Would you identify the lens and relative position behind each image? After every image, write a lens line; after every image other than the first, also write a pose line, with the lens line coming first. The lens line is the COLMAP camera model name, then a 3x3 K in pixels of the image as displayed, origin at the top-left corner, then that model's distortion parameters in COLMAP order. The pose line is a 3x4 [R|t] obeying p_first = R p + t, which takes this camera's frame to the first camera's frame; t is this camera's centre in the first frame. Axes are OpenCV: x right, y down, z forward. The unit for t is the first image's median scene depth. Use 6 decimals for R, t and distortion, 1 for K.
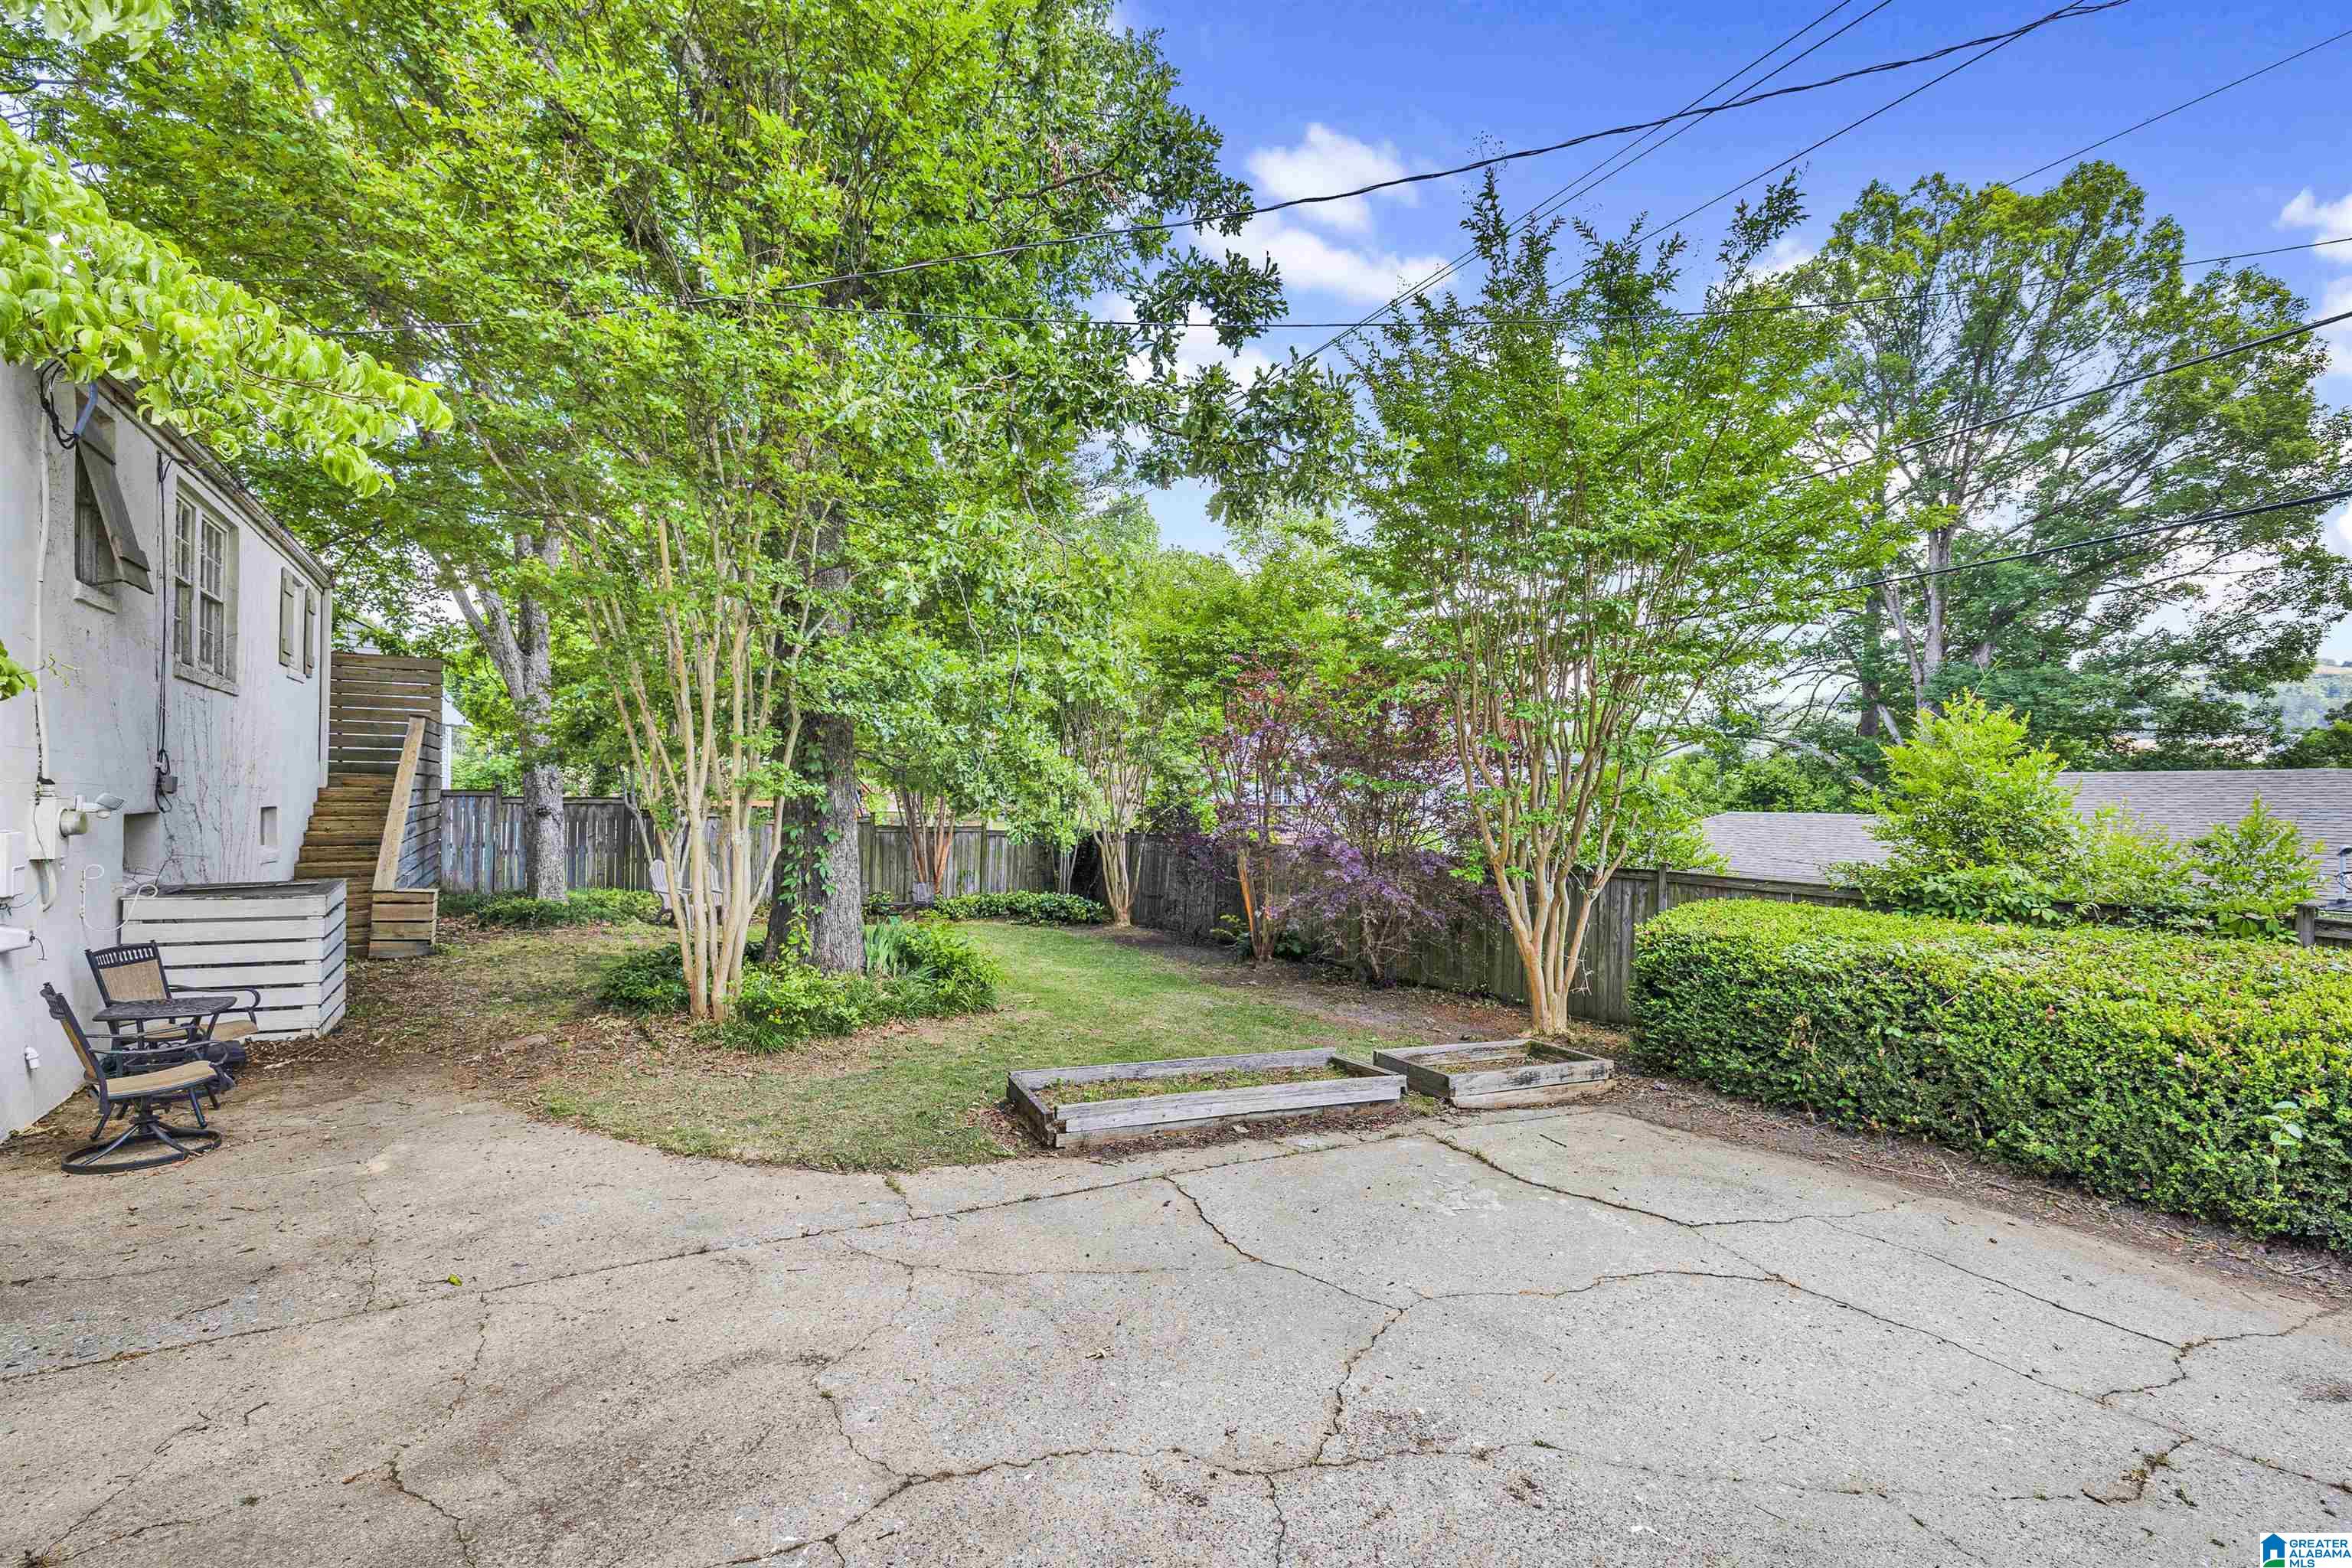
lens RADIAL K [[1024.0, 0, 1173.3], [0, 1024.0, 790.9], [0, 0, 1]] dist [-0.002808, -0.000105]
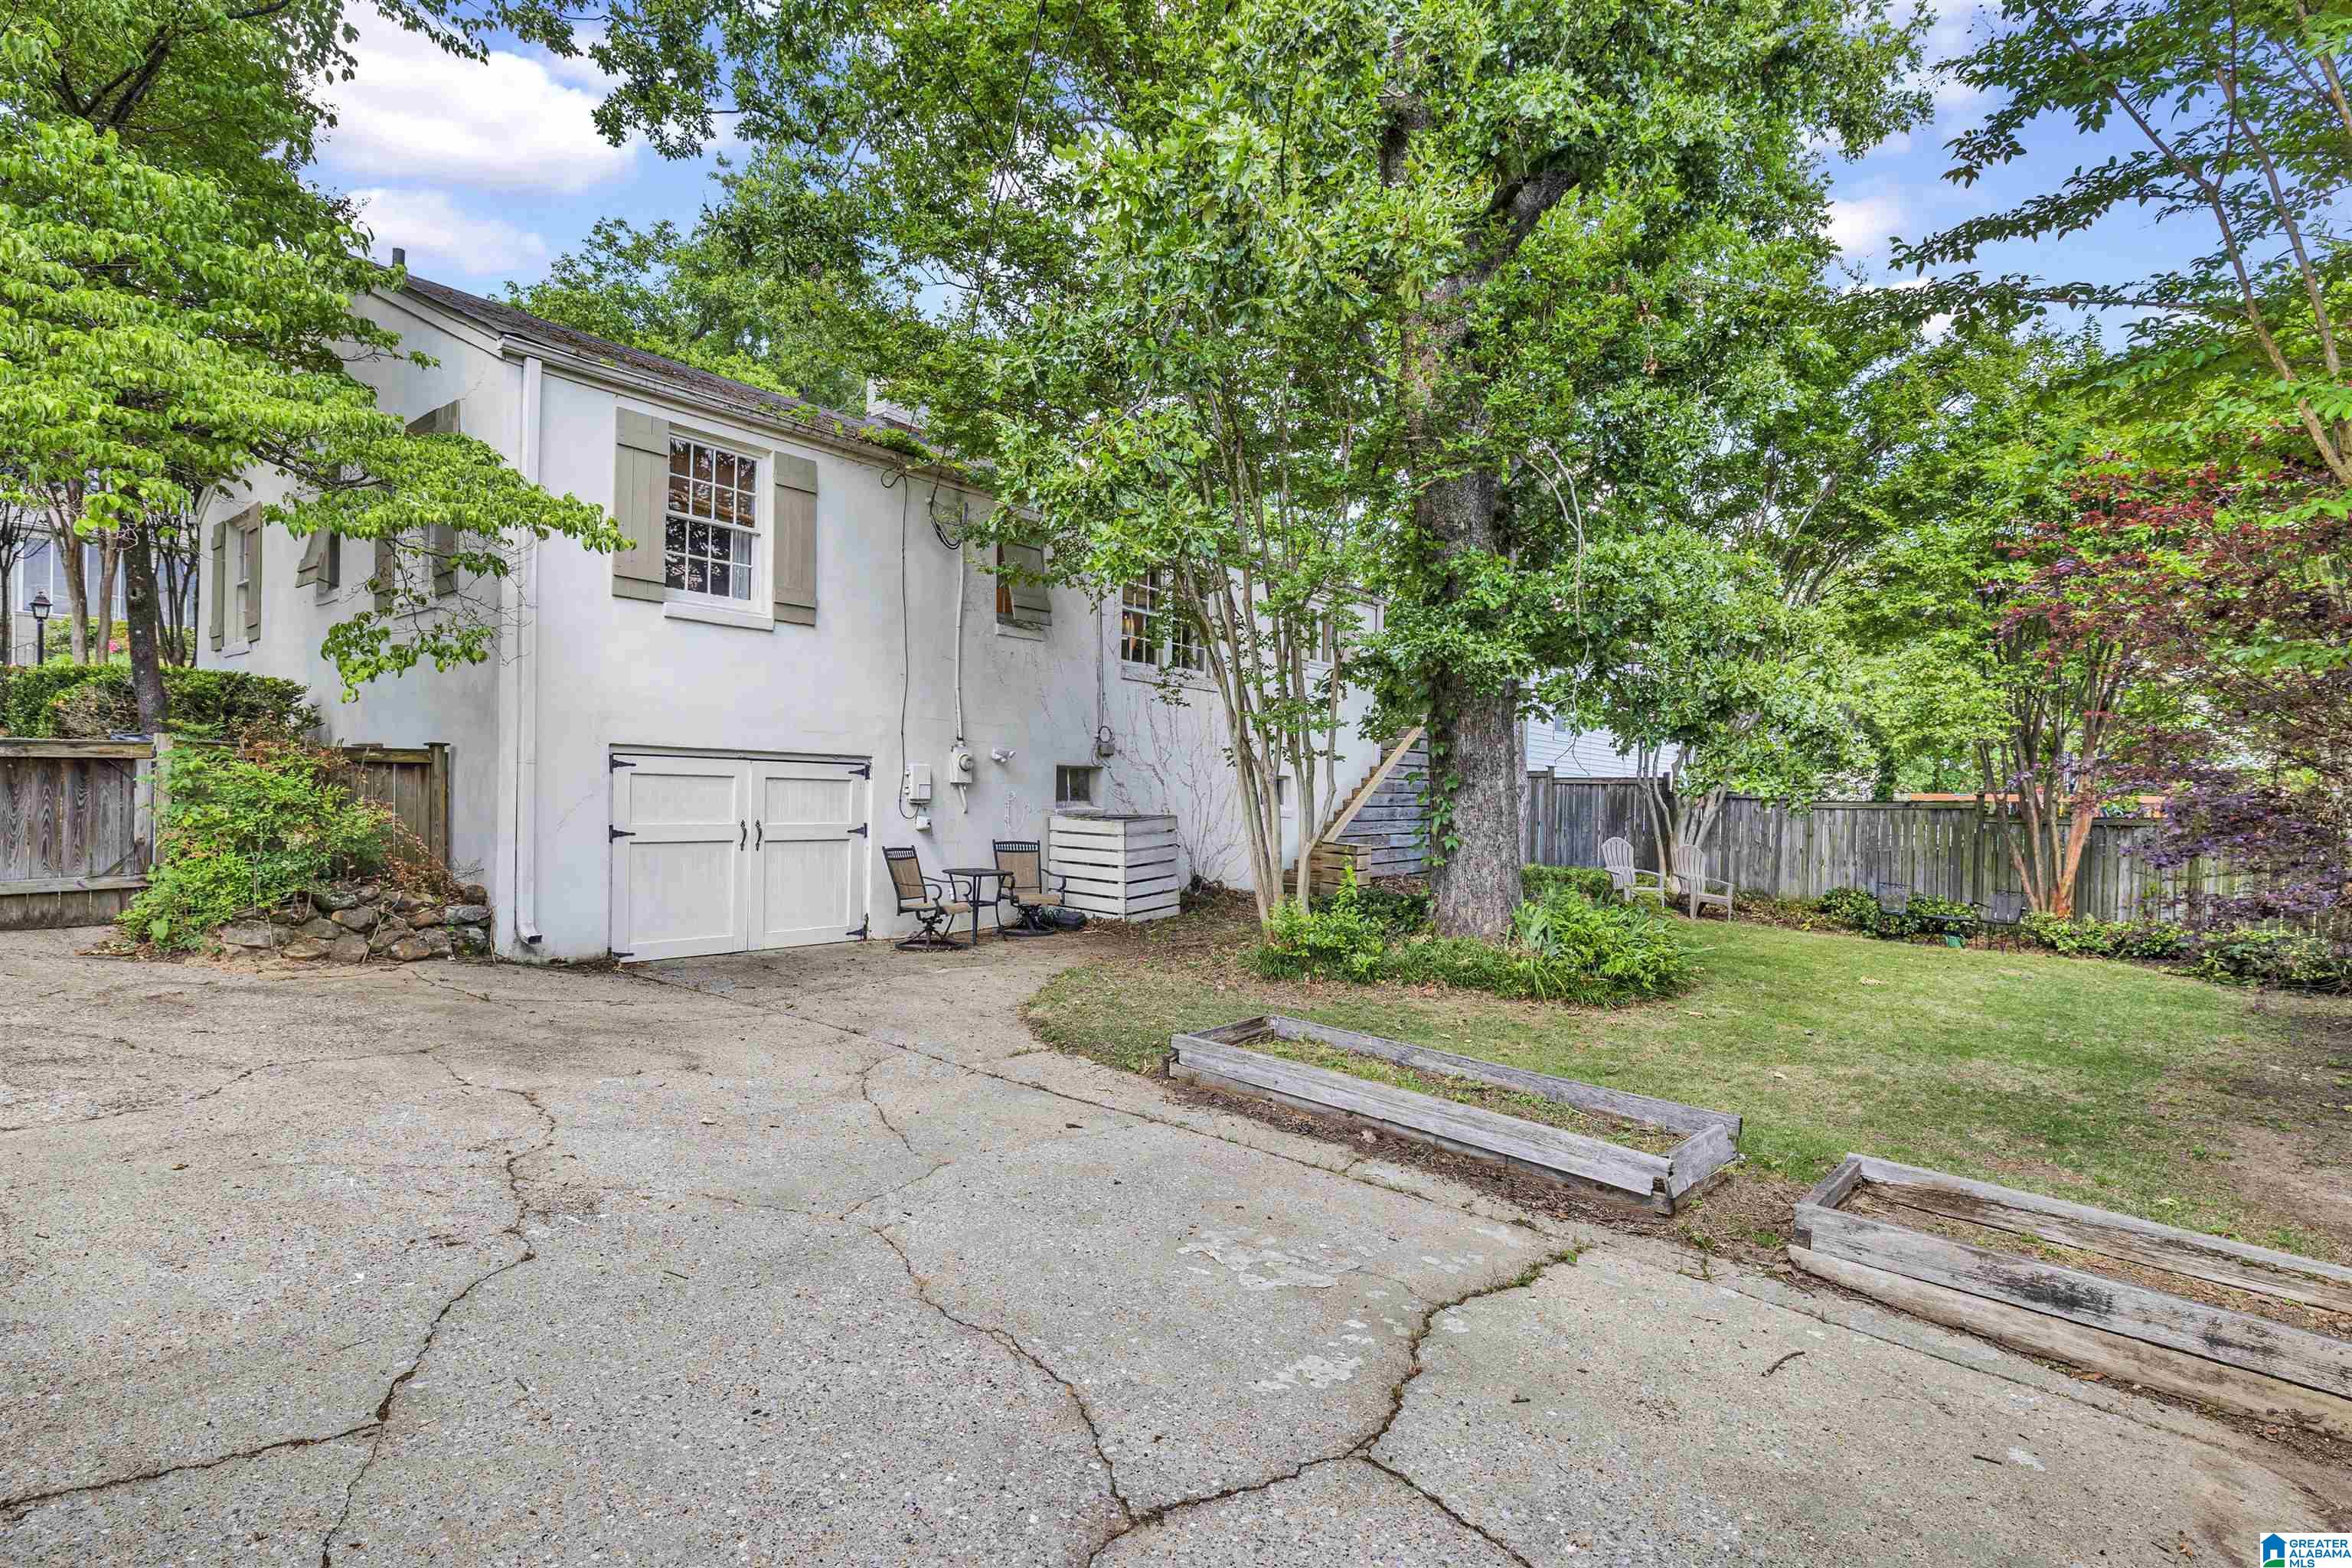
lens RADIAL K [[1177.9, 0, 1174.0], [0, 1177.9, 789.0], [0, 0, 1]] dist [-0.002438, -0.000302]
pose [[0.328095, -0.020153, -0.944430, 0.842203], [-0.001479, 0.999760, -0.021847, 0.107657], [0.944643, 0.008565, 0.327987, 0.619674]]
